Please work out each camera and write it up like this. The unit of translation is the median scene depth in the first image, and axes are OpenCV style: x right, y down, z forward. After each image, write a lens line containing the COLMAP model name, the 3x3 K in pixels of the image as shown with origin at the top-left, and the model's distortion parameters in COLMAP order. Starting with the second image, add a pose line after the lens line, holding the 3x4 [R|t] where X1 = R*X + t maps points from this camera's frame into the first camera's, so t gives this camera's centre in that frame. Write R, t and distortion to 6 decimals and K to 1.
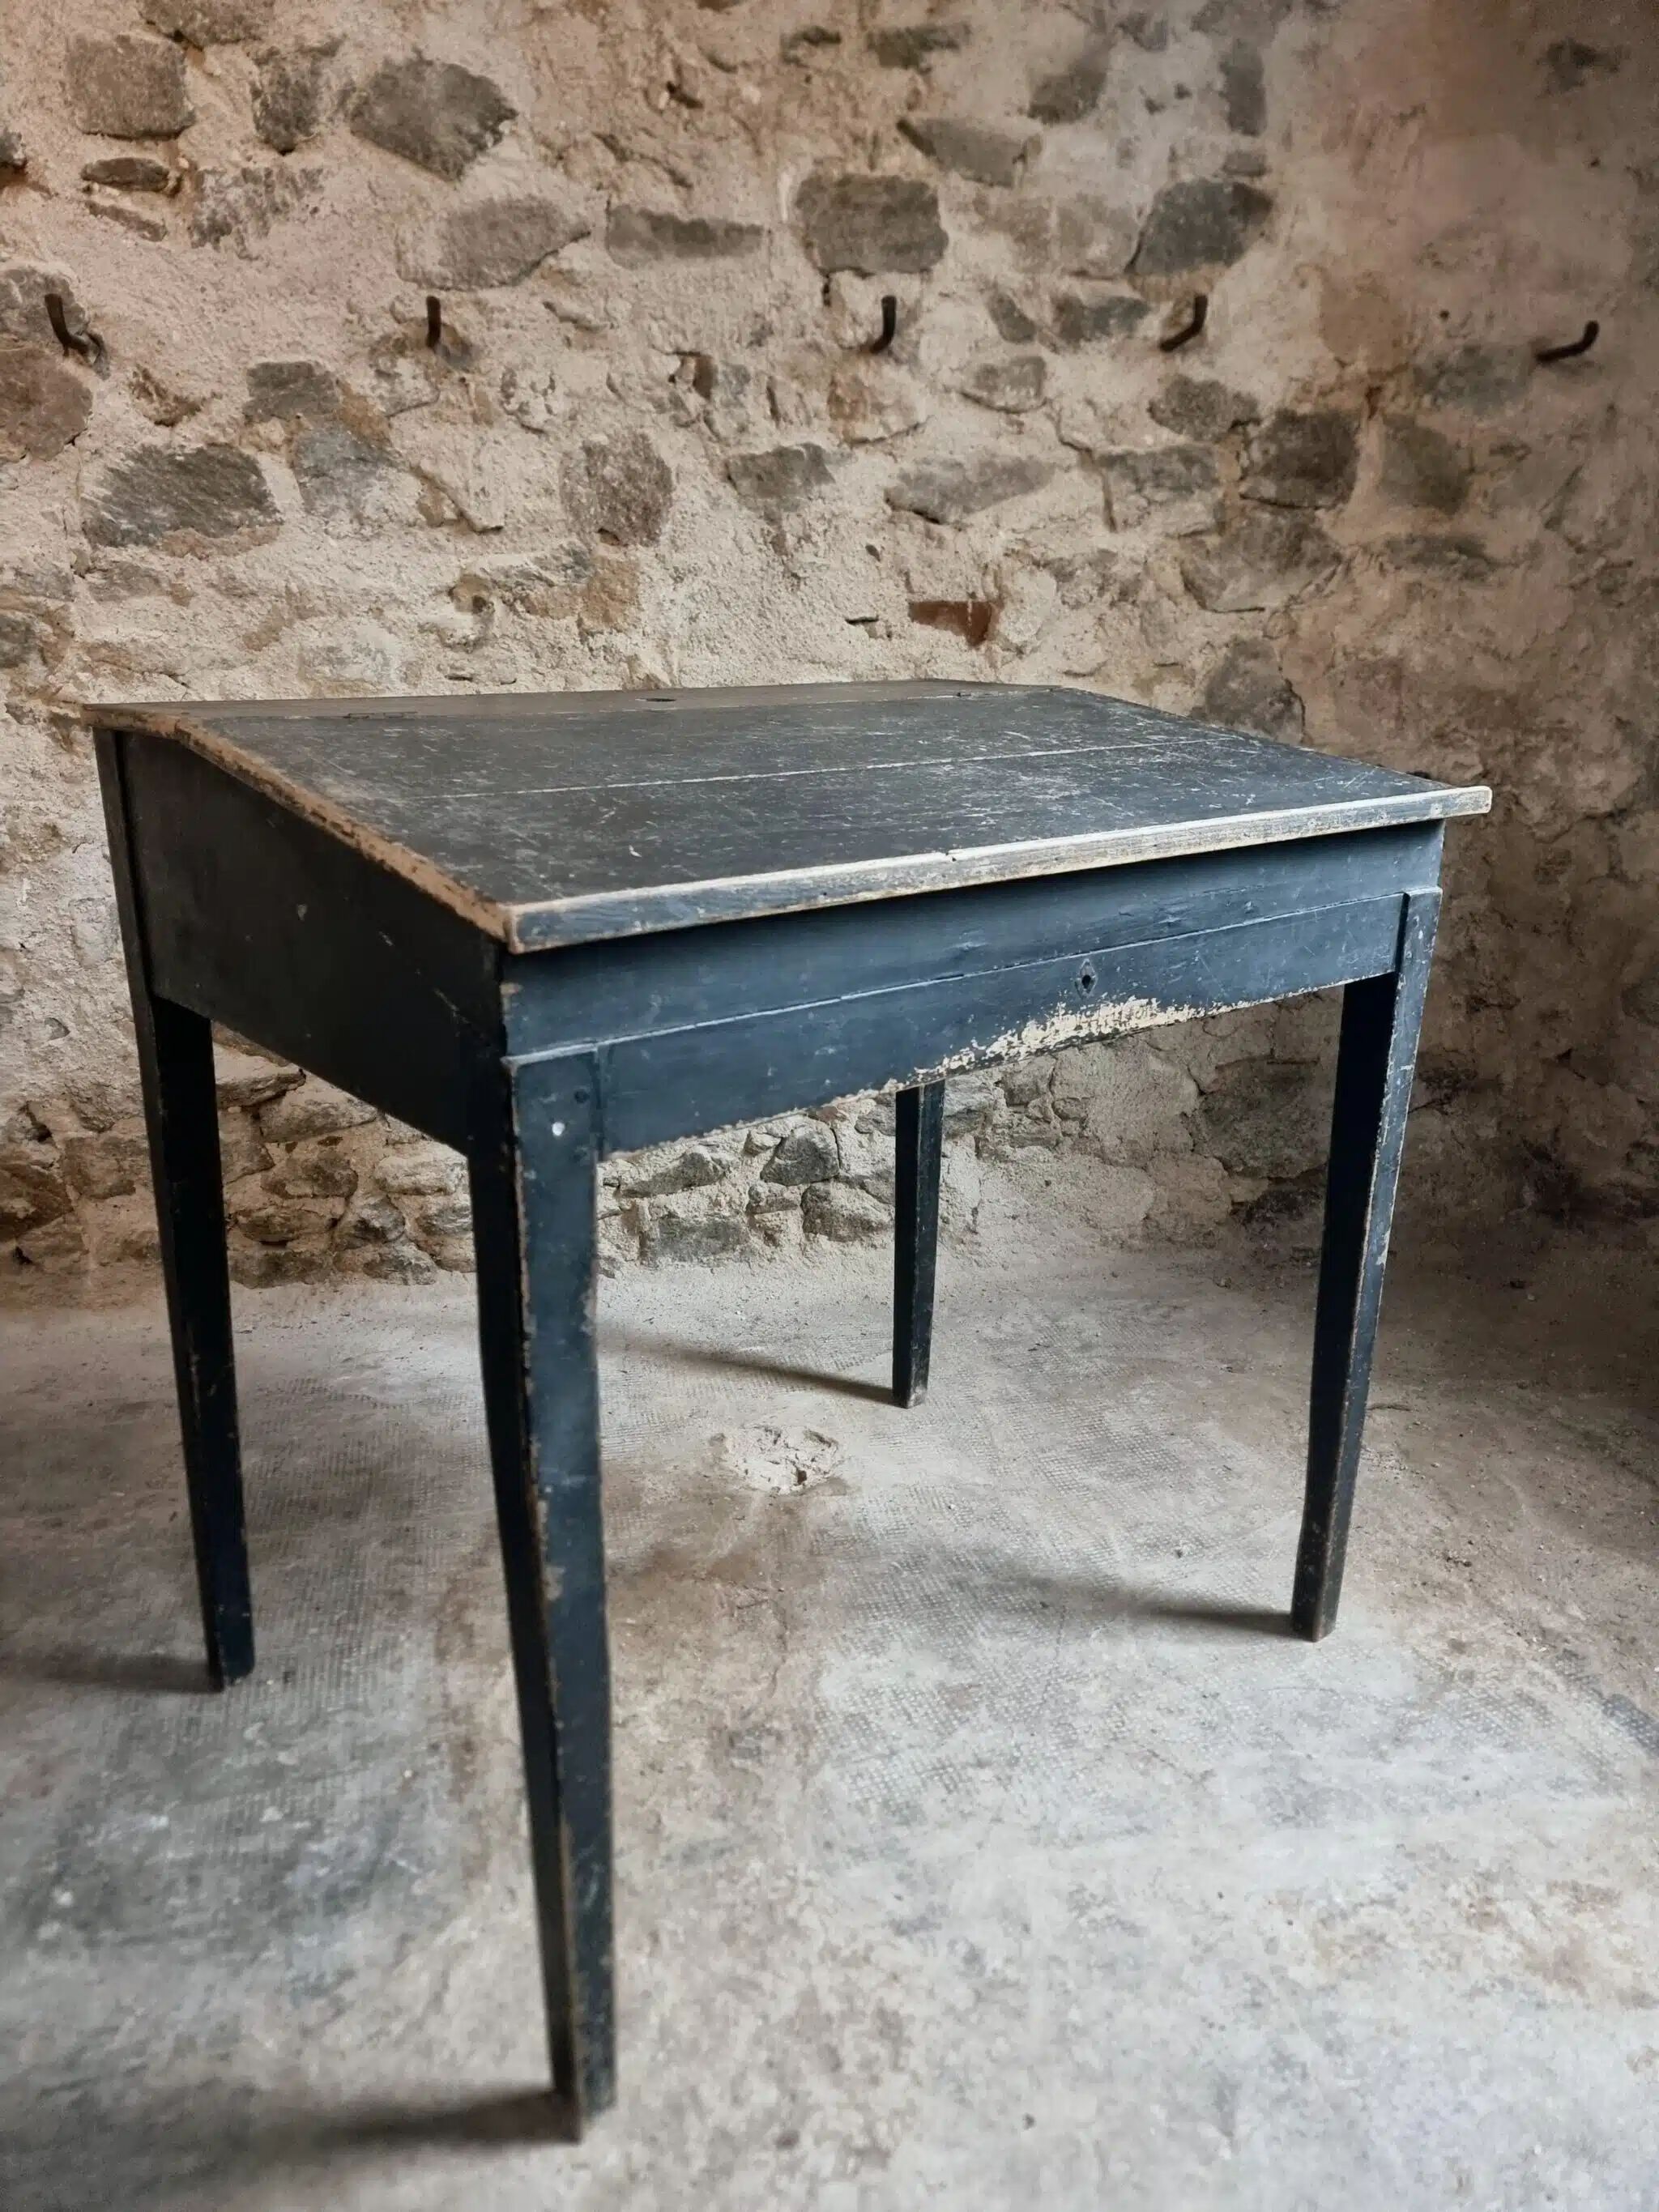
lens RADIAL K [[1546.9, 0, 810.3], [0, 1546.9, 1098.3], [0, 0, 1]] dist [0.054140, -0.053595]
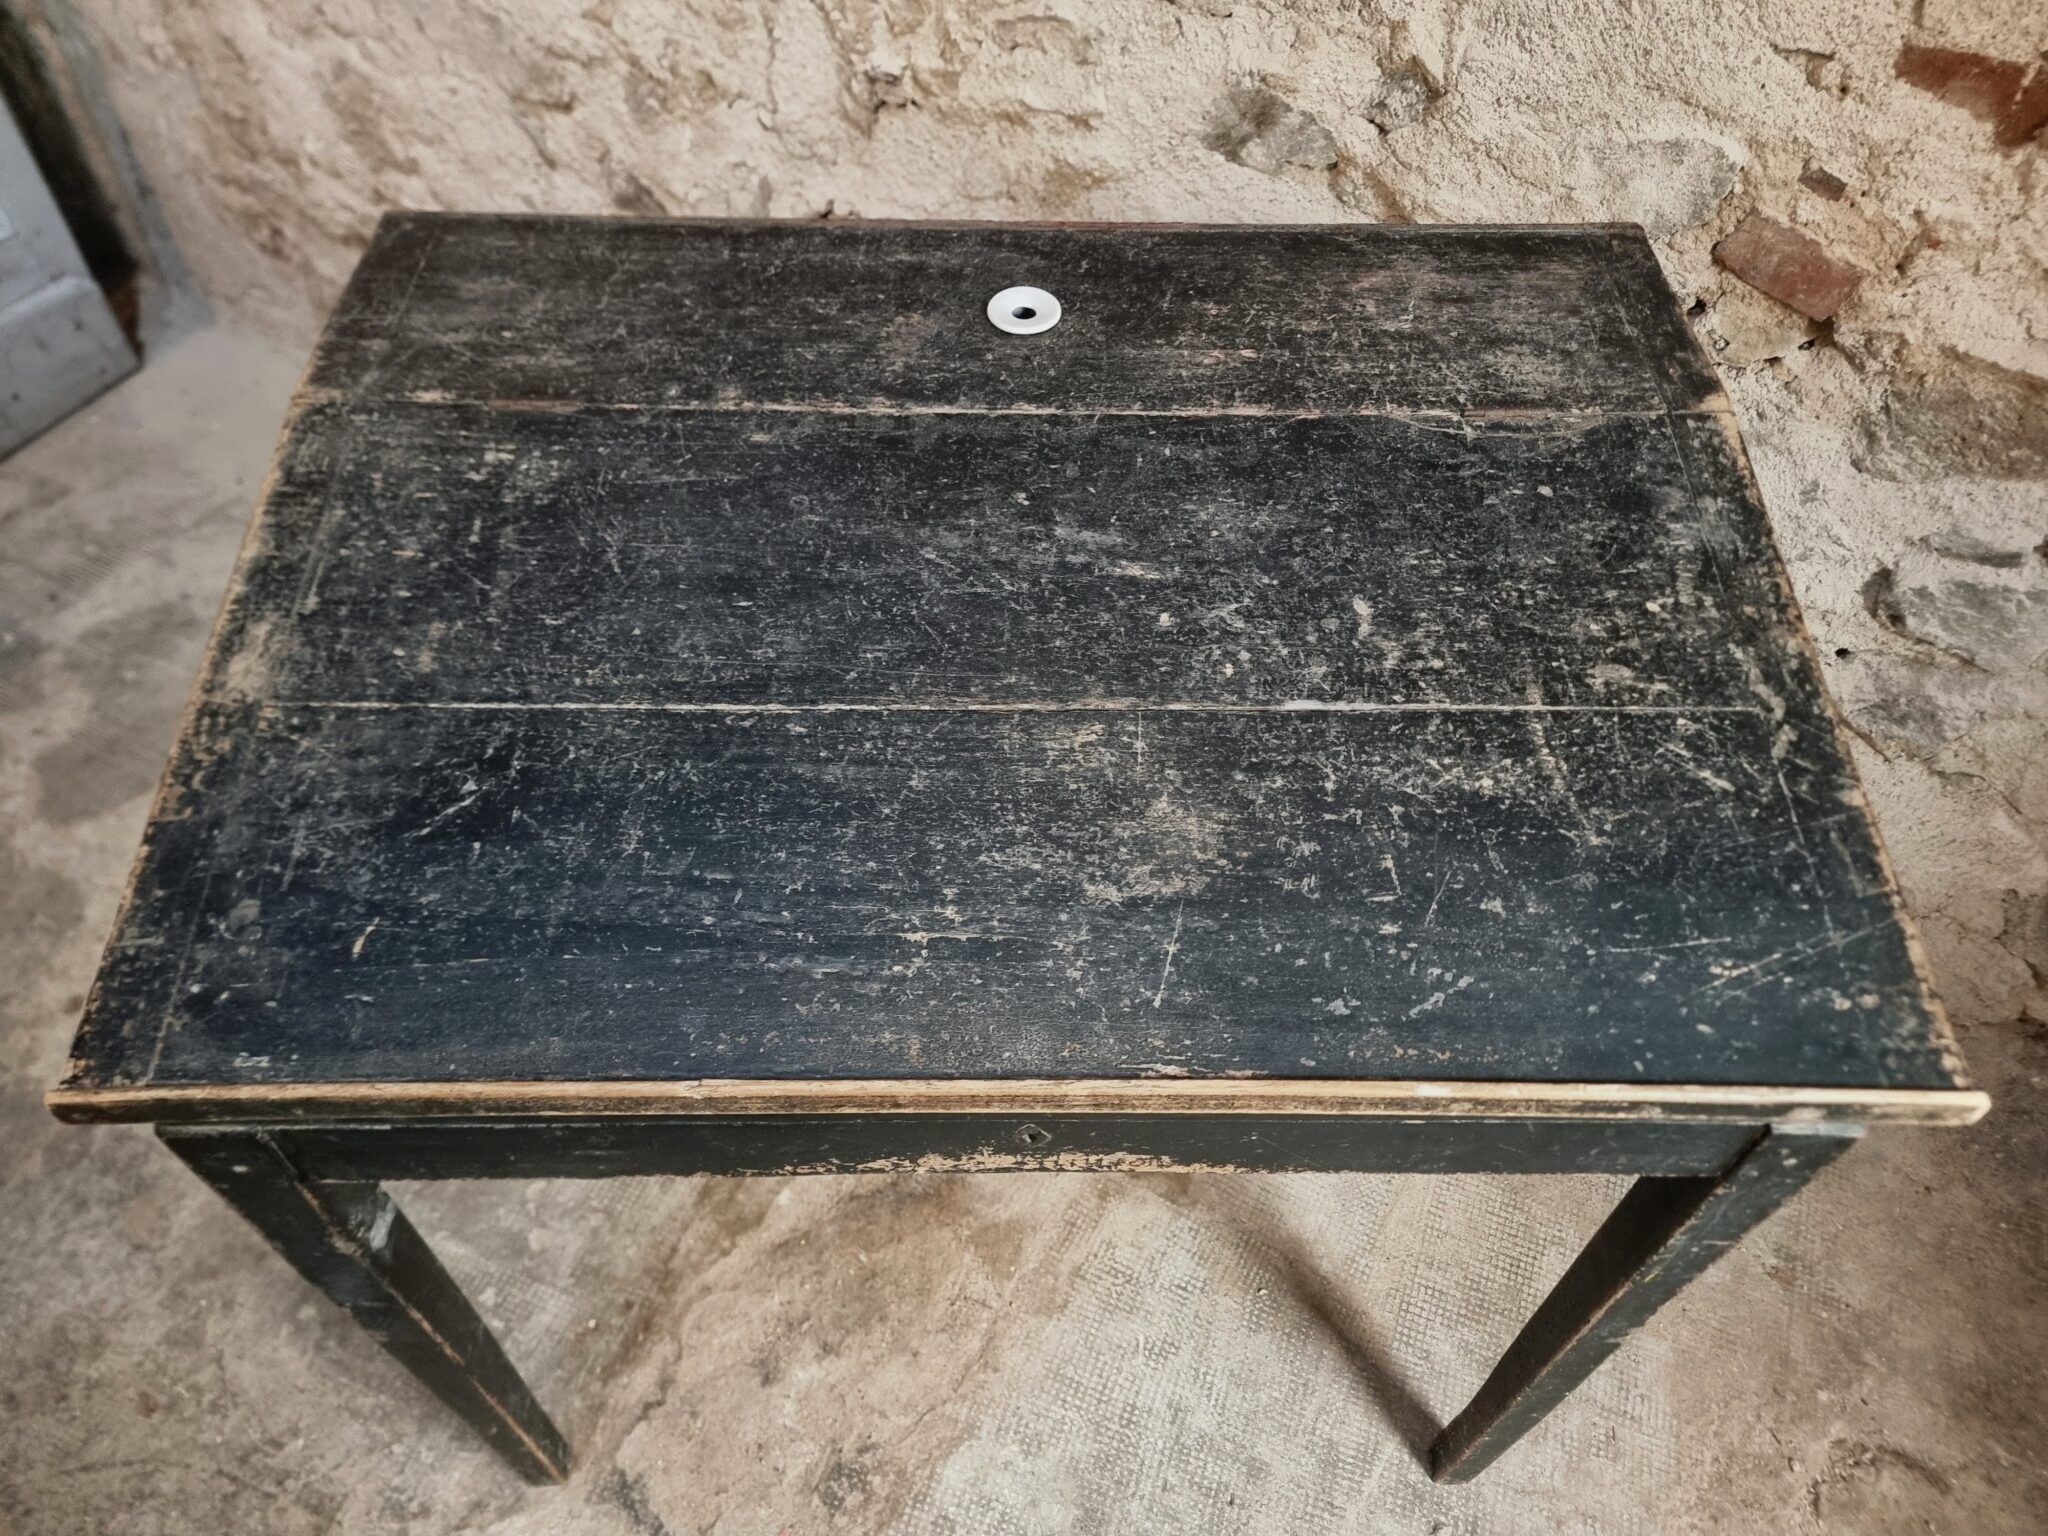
lens RADIAL K [[1432.1, 0, 1028.4], [0, 1432.1, 776.2], [0, 0, 1]] dist [0.054140, -0.053595]
pose [[0.799019, 0.469524, -0.375655, 0.136292], [-0.194394, 0.792884, 0.577534, -0.368748], [0.569017, -0.388435, 0.724802, 0.384201]]
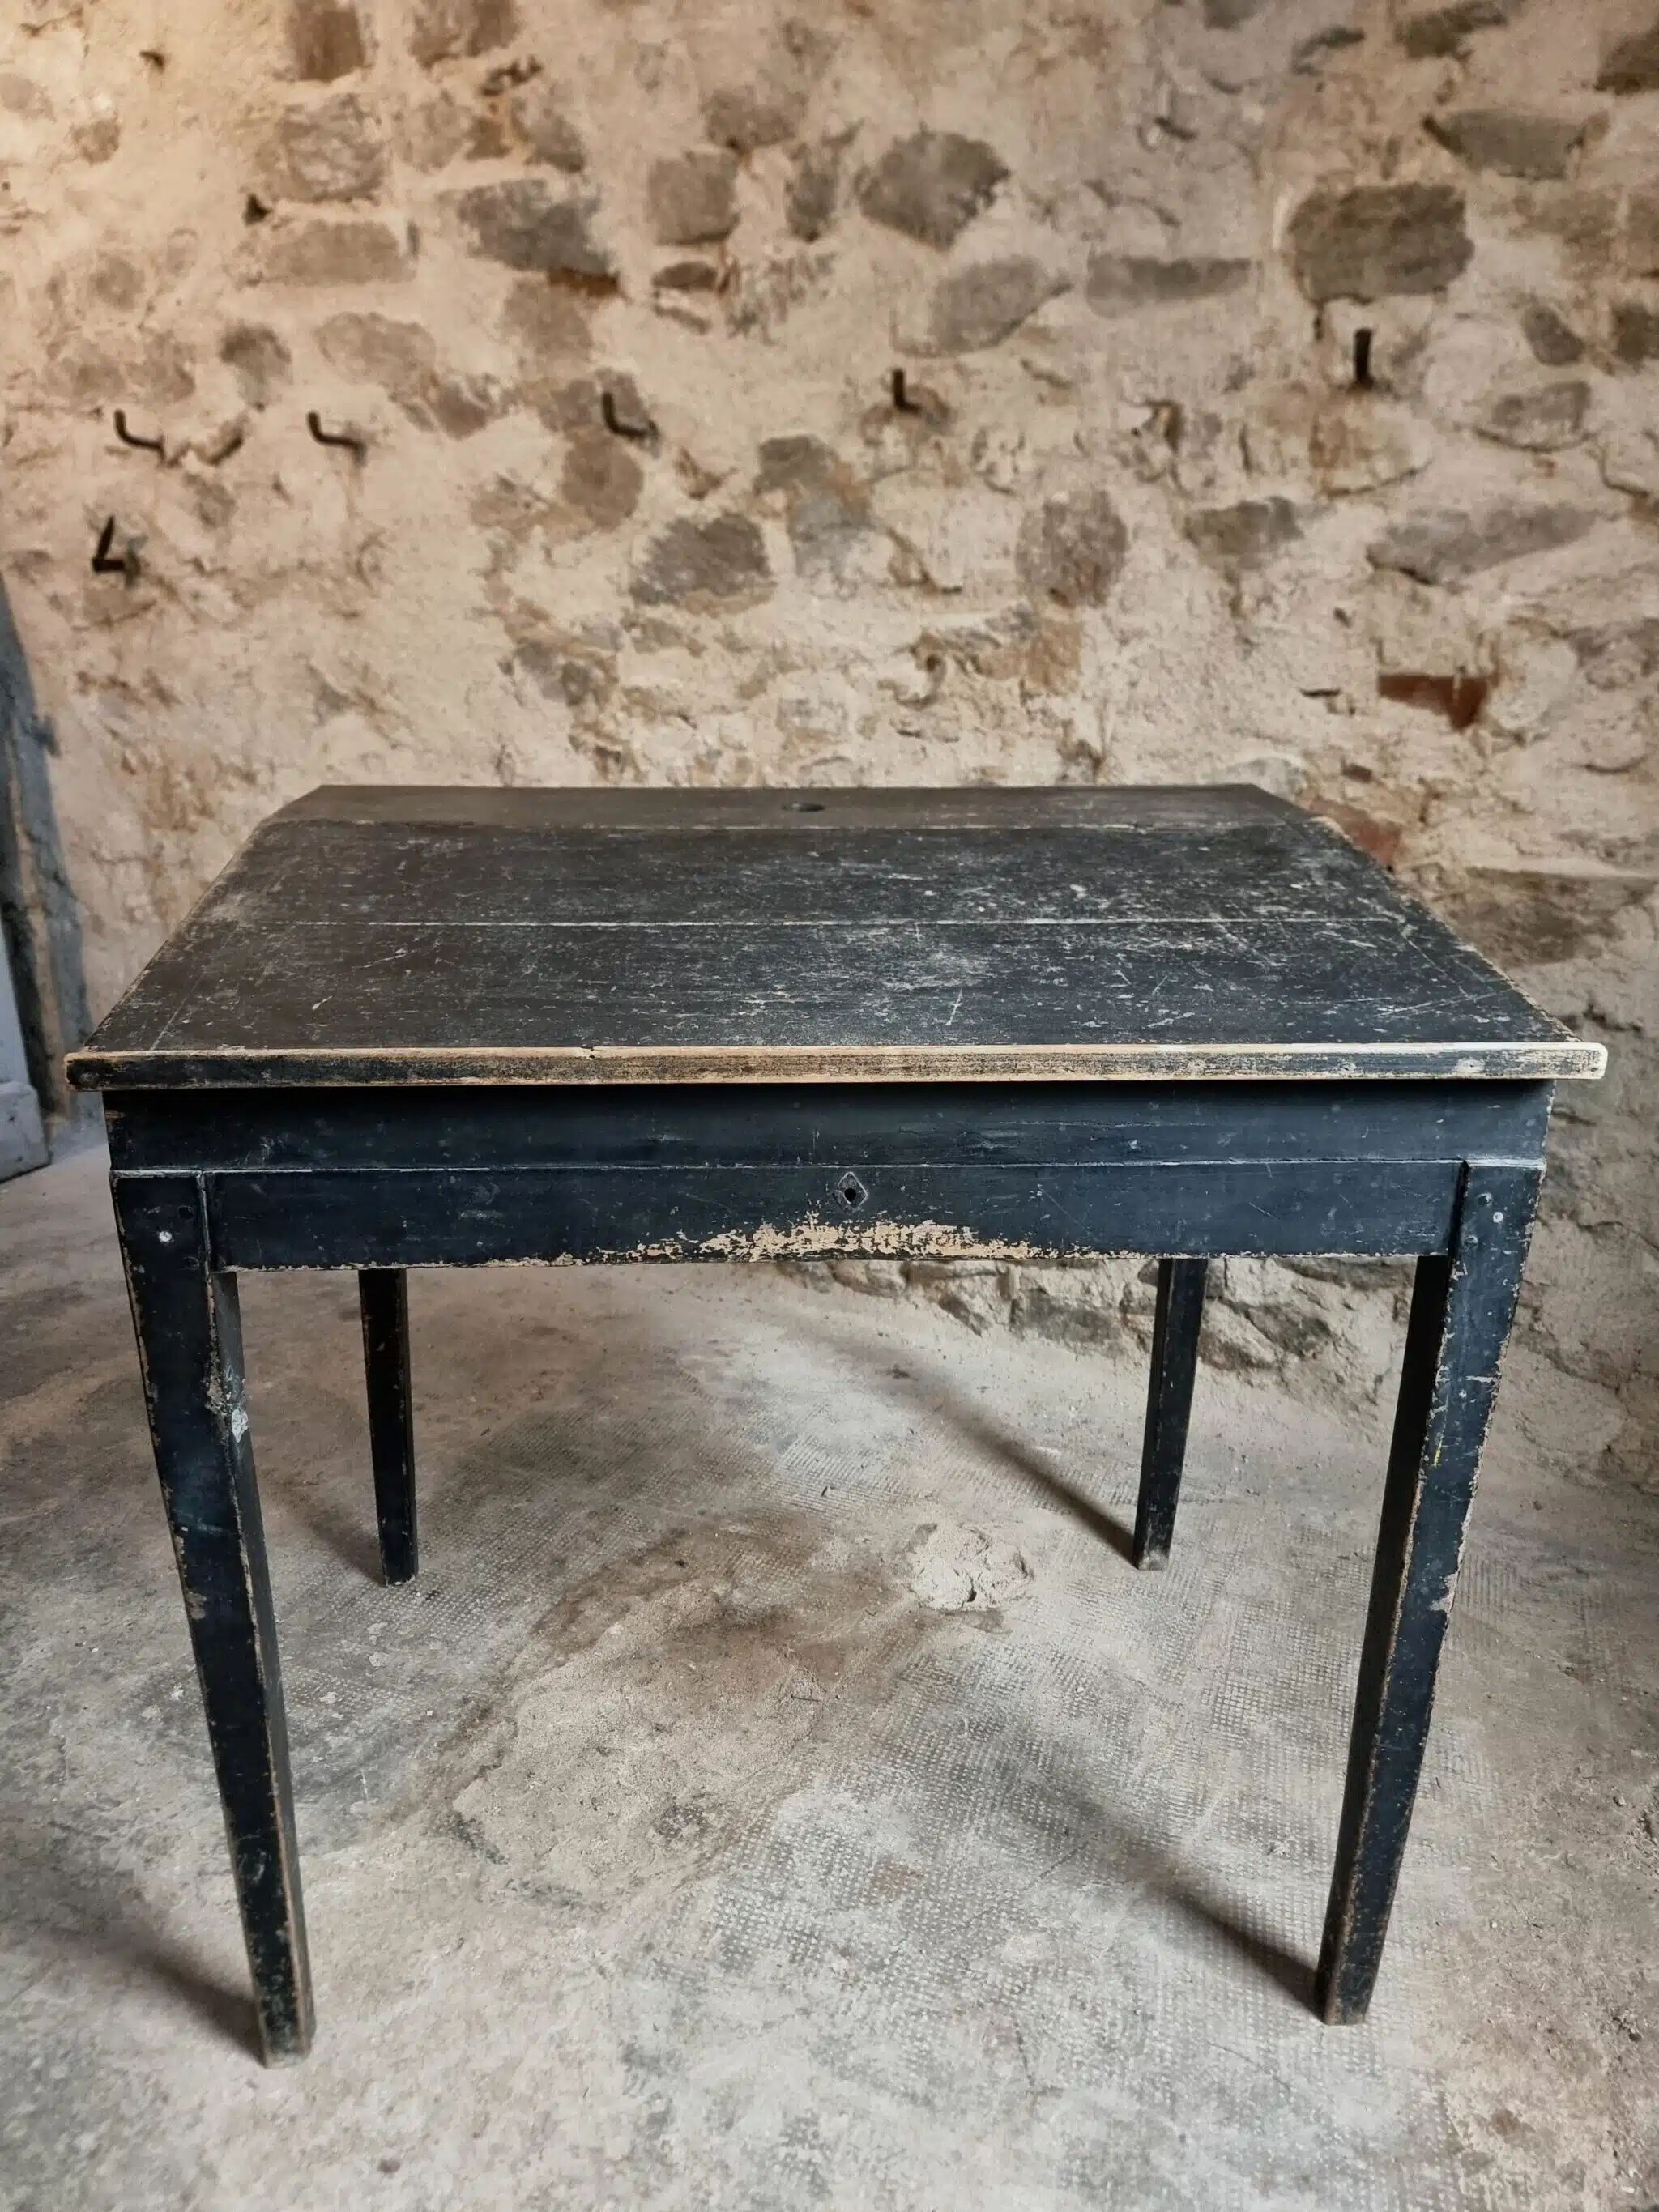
lens RADIAL K [[1546.9, 0, 808.3], [0, 1546.9, 1113.8], [0, 0, 1]] dist [0.054140, -0.053595]
pose [[0.812347, 0.199867, -0.547856, 0.347459], [-0.181039, 0.979452, 0.088880, -0.106620], [0.554363, 0.026981, 0.831838, 0.118981]]
